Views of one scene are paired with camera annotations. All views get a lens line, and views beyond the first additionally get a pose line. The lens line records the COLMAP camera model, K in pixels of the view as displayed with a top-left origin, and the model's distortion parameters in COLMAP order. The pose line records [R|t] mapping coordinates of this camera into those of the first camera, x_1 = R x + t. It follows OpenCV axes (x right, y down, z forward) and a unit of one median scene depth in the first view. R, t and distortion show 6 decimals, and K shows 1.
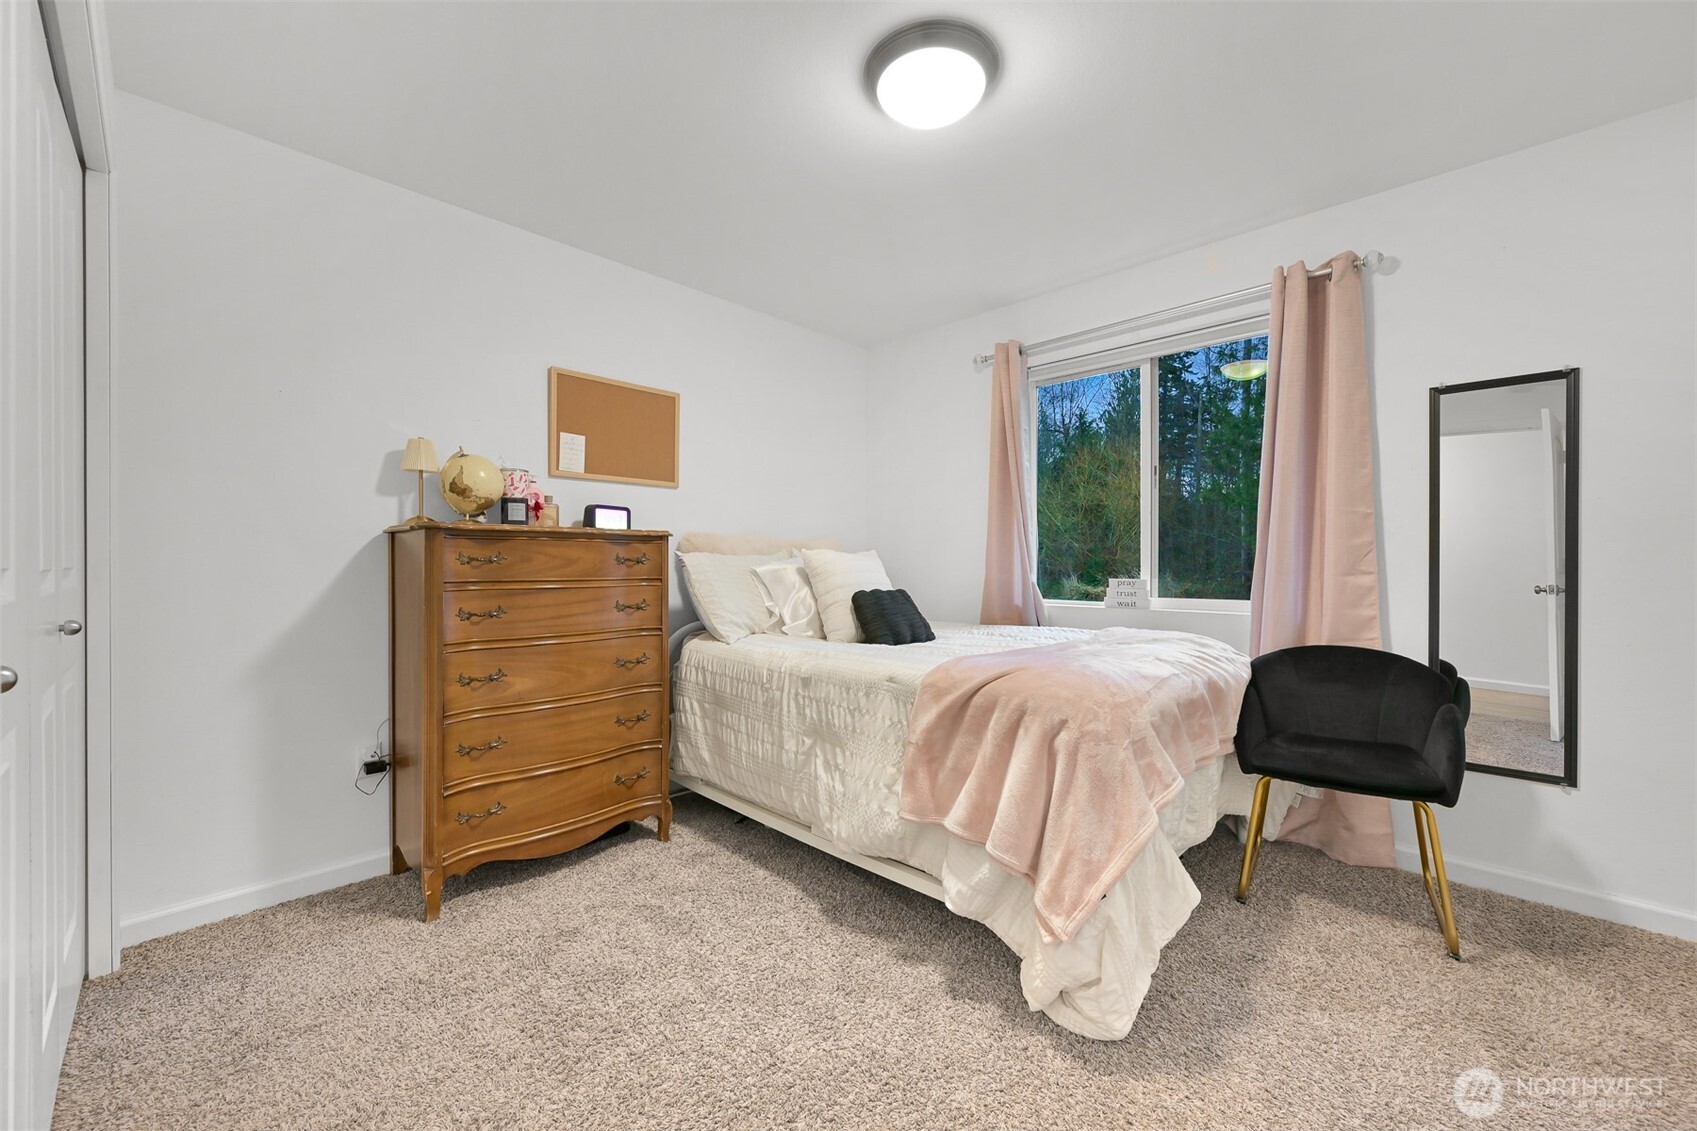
lens RADIAL K [[659.4, 0, 853.1], [0, 659.4, 565.4], [0, 0, 1]] dist [-0.001054, 0.000030]
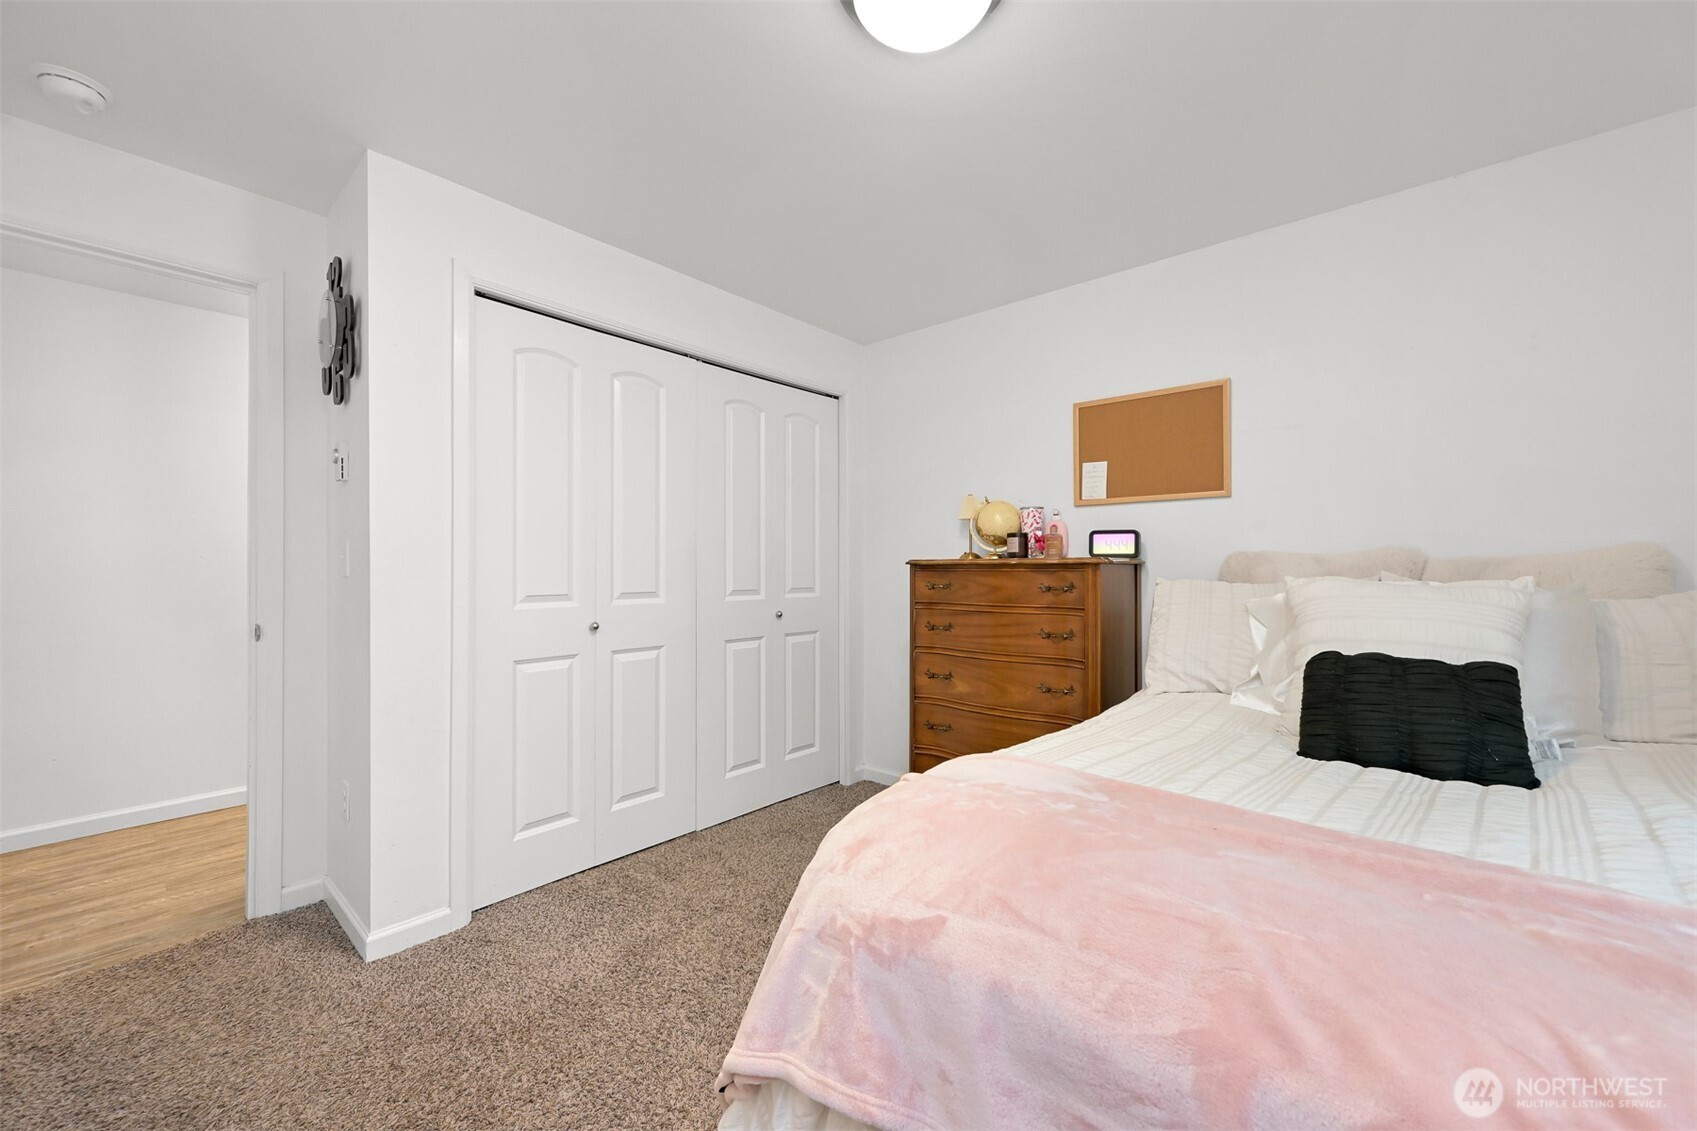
lens RADIAL K [[659.4, 0, 853.1], [0, 659.4, 565.4], [0, 0, 1]] dist [-0.001054, 0.000030]
pose [[0.047969, -0.006031, -0.998831, 0.665637], [-0.002540, 0.999978, -0.006160, -0.037358], [0.998846, 0.002833, 0.047952, 0.668103]]
